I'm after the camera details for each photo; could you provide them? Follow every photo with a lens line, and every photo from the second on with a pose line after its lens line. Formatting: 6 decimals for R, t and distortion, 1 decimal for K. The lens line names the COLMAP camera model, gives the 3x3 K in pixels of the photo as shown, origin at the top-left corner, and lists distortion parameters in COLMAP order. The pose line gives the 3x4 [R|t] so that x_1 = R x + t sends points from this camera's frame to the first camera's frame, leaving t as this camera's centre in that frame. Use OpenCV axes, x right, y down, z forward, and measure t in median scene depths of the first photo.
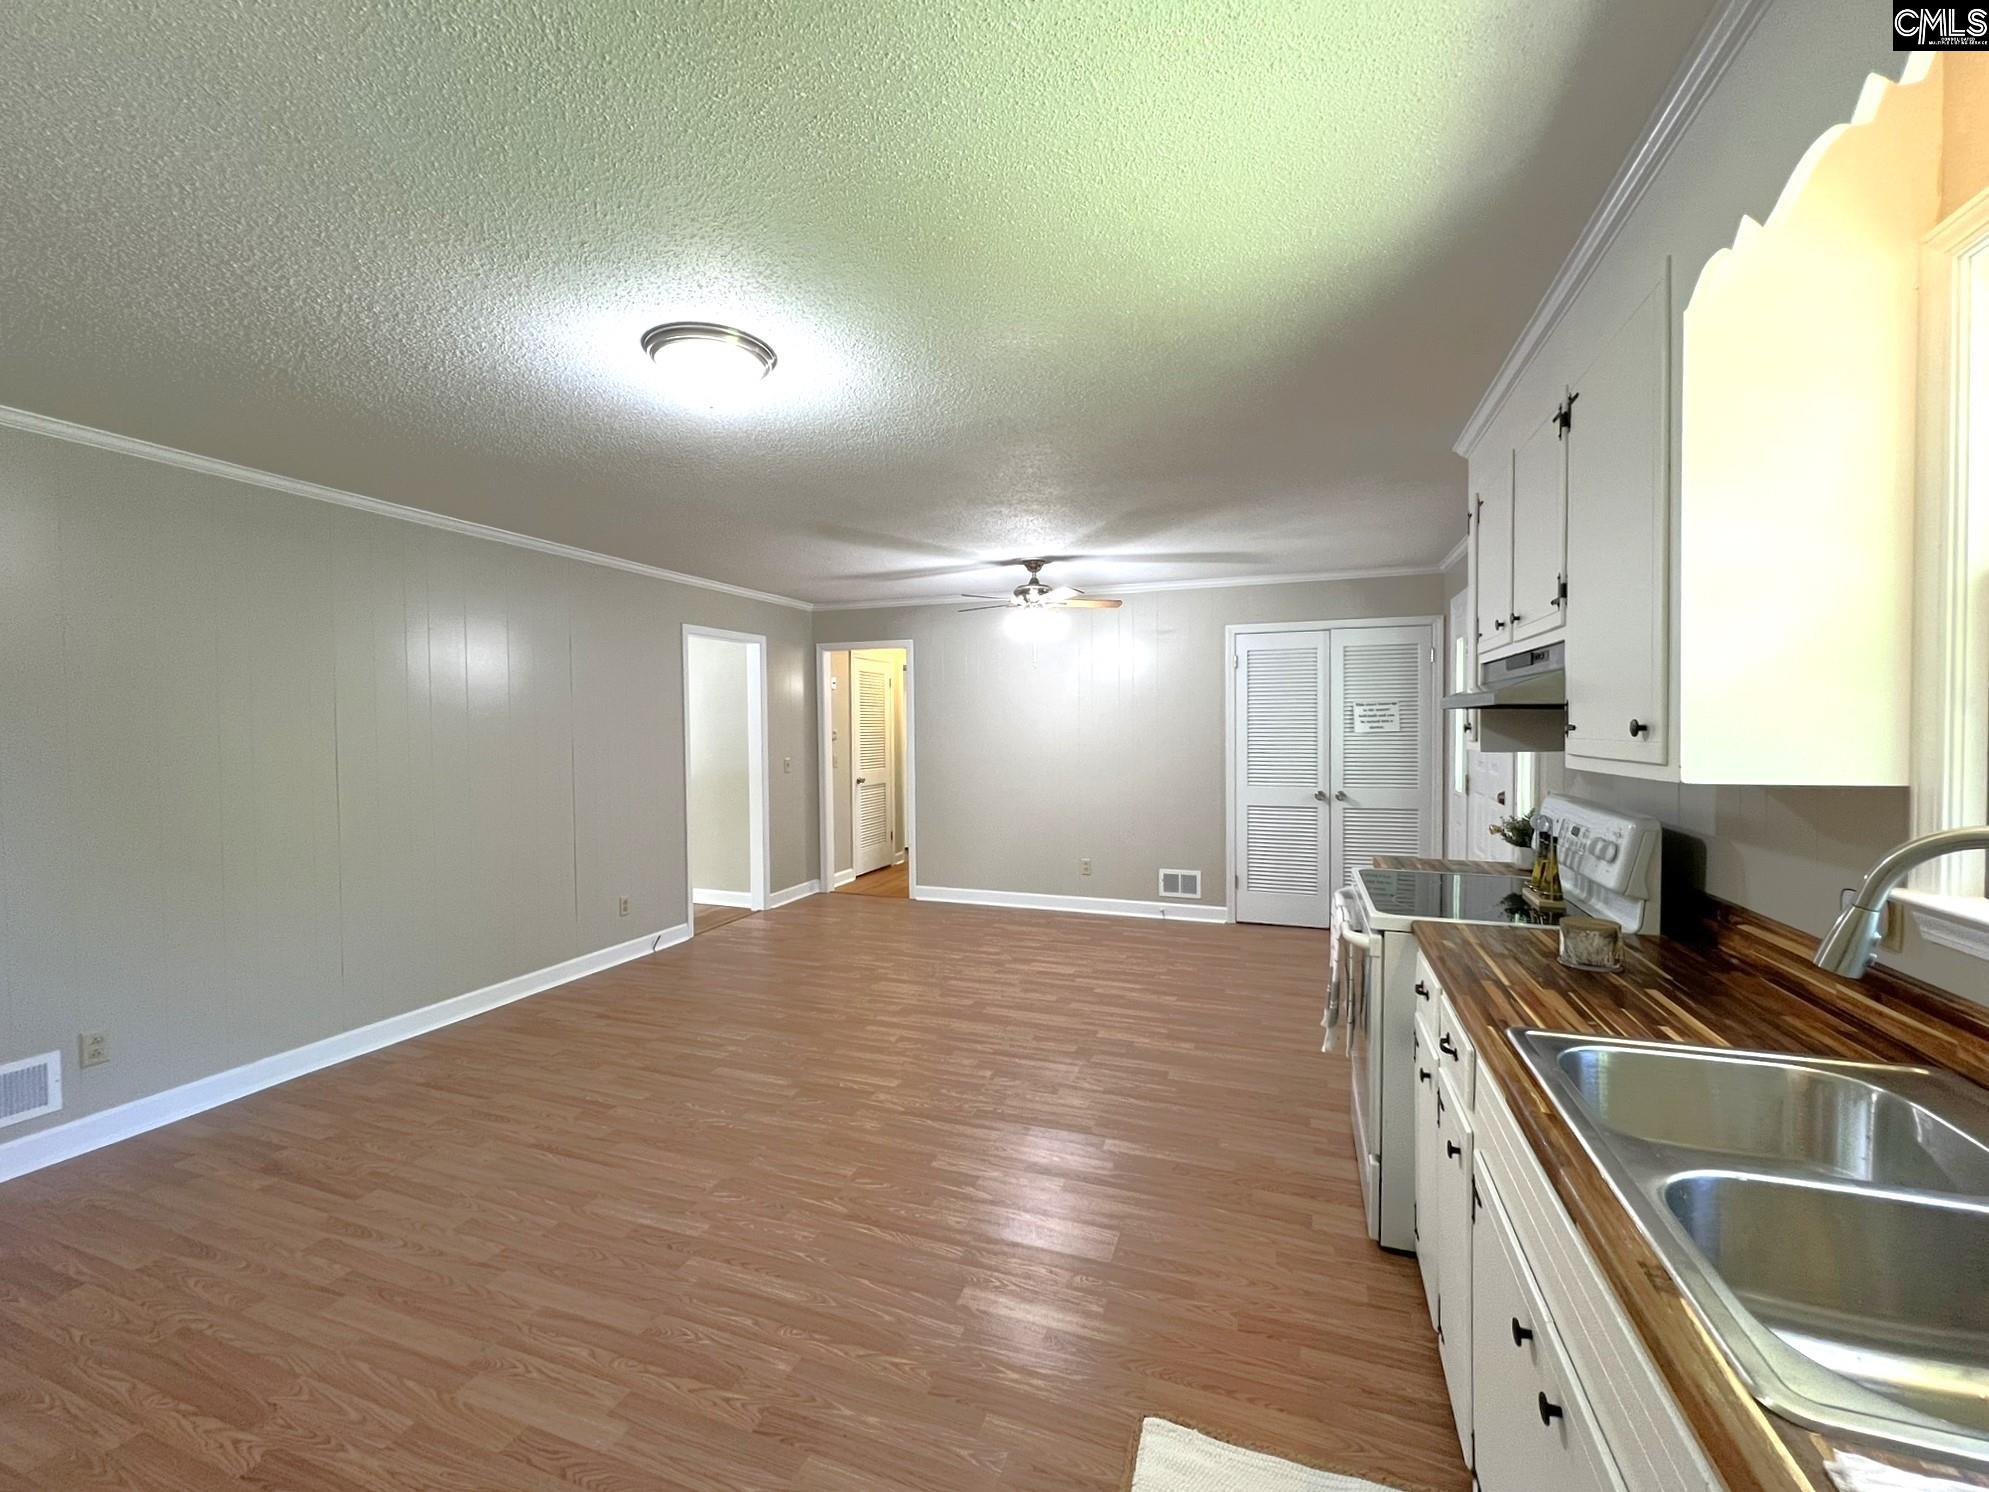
lens RADIAL K [[814.6, 0, 994.5], [0, 814.6, 746.0], [0, 0, 1]] dist [0.000008, 0.000041]
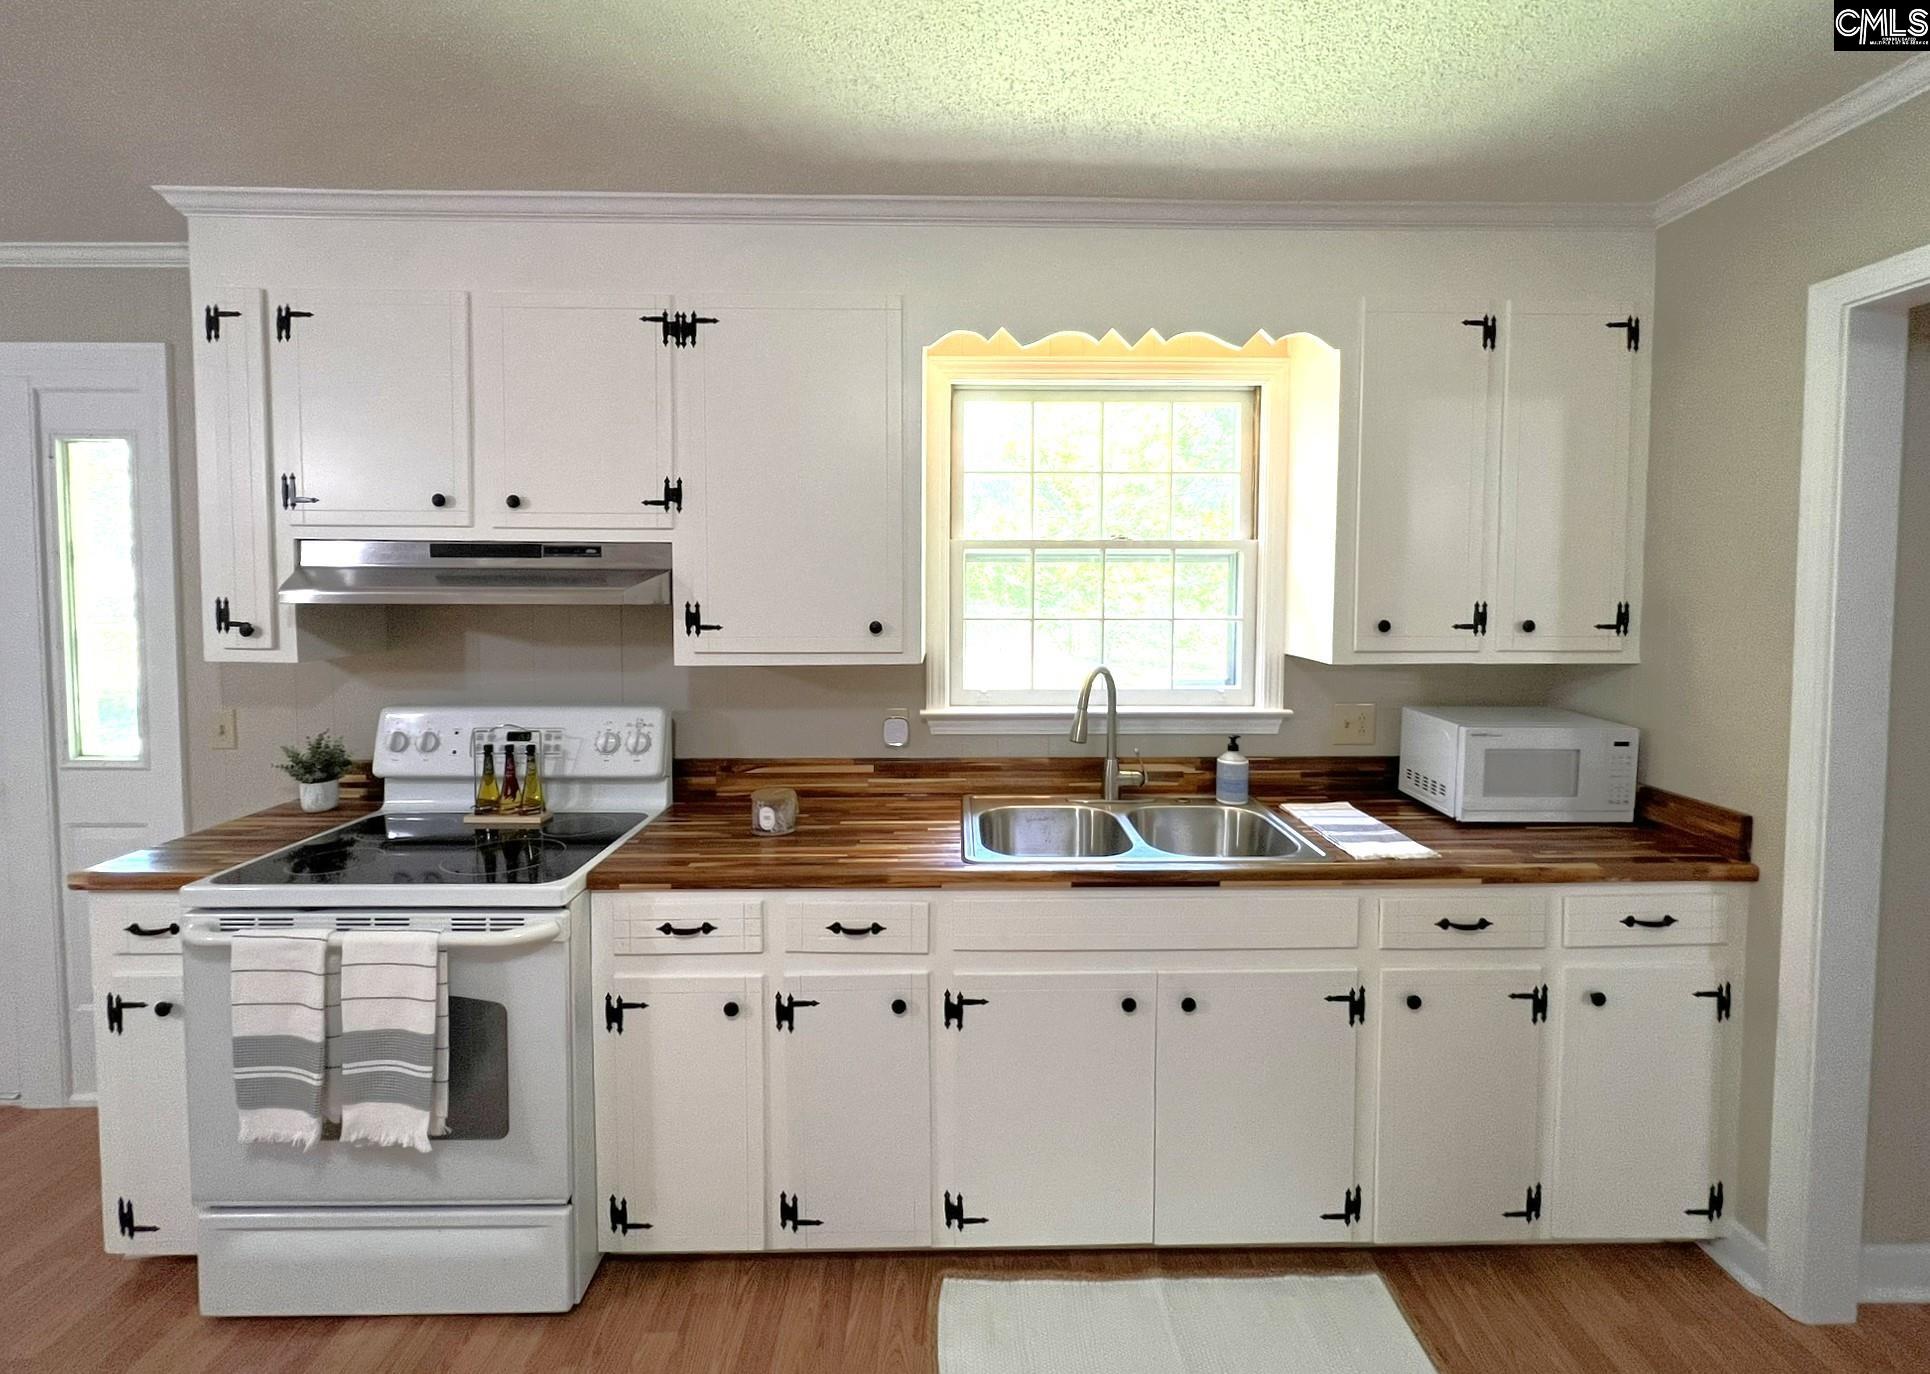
lens RADIAL K [[815.7, 0, 964.9], [0, 815.7, 622.3], [0, 0, 1]] dist [-0.001487, 0.000365]
pose [[-0.359606, -0.035910, 0.932413, -0.181318], [0.023285, 0.998603, 0.047439, -0.031605], [-0.932814, 0.038771, -0.358268, 0.462934]]
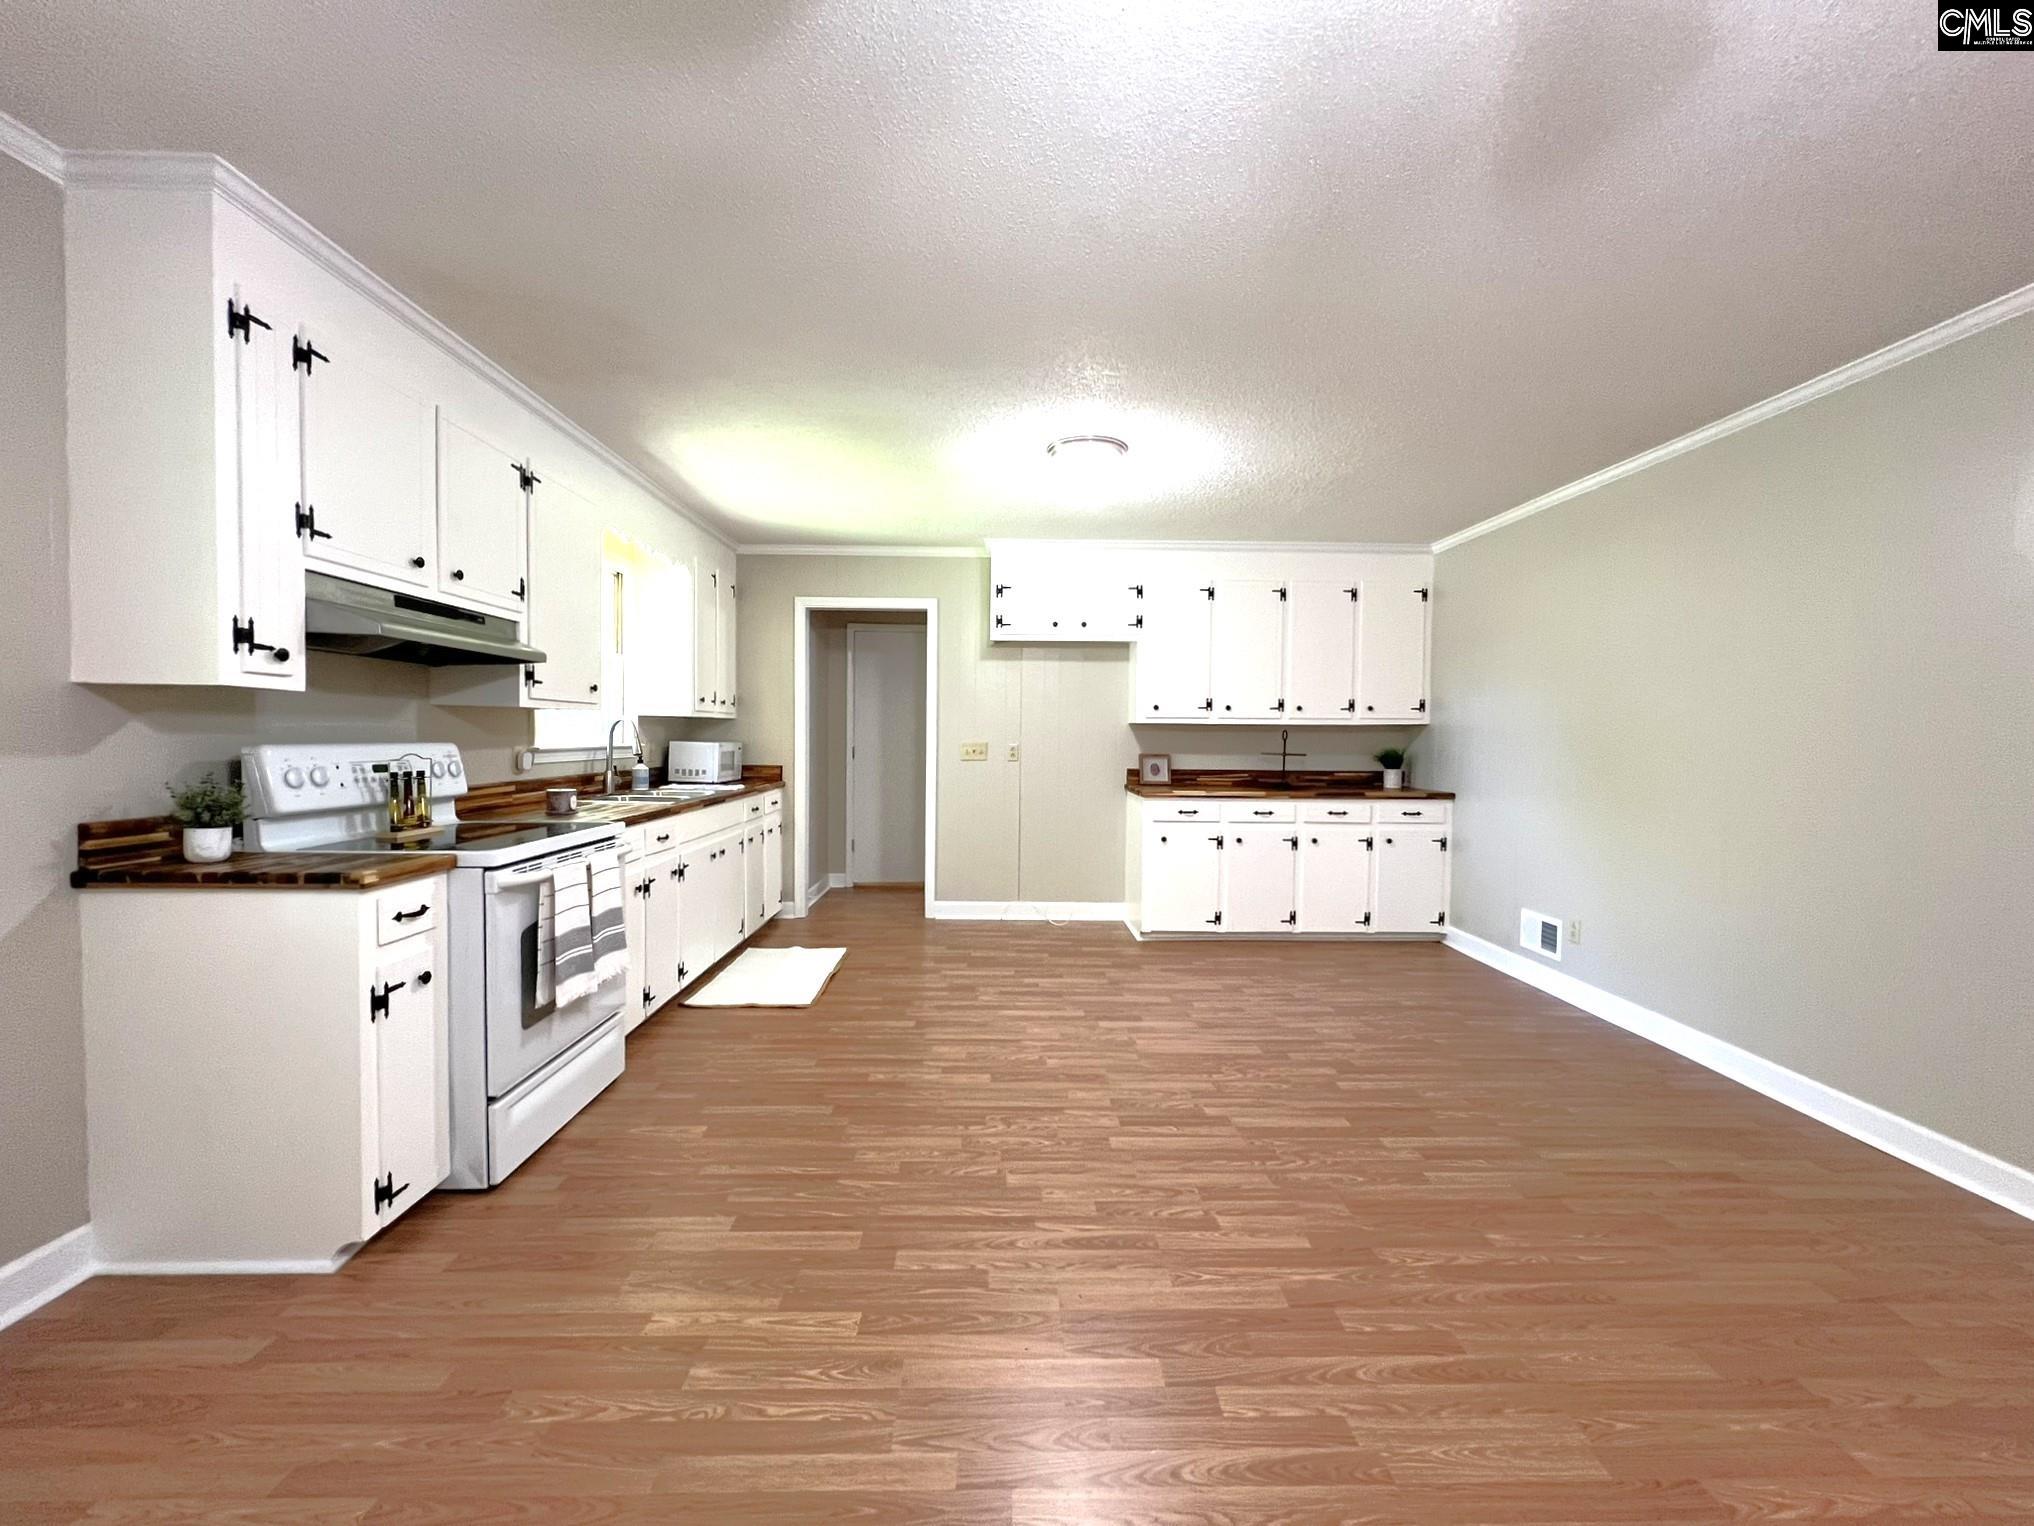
lens RADIAL K [[816.0, 0, 1017.0], [0, 816.0, 763.0], [0, 0, 1]] dist [-0.001398, -0.000230]
pose [[-0.930455, 0.008835, -0.366300, 0.179878], [-0.013883, 0.998141, 0.059339, 0.012471], [0.366143, 0.060297, -0.928603, 1.241948]]
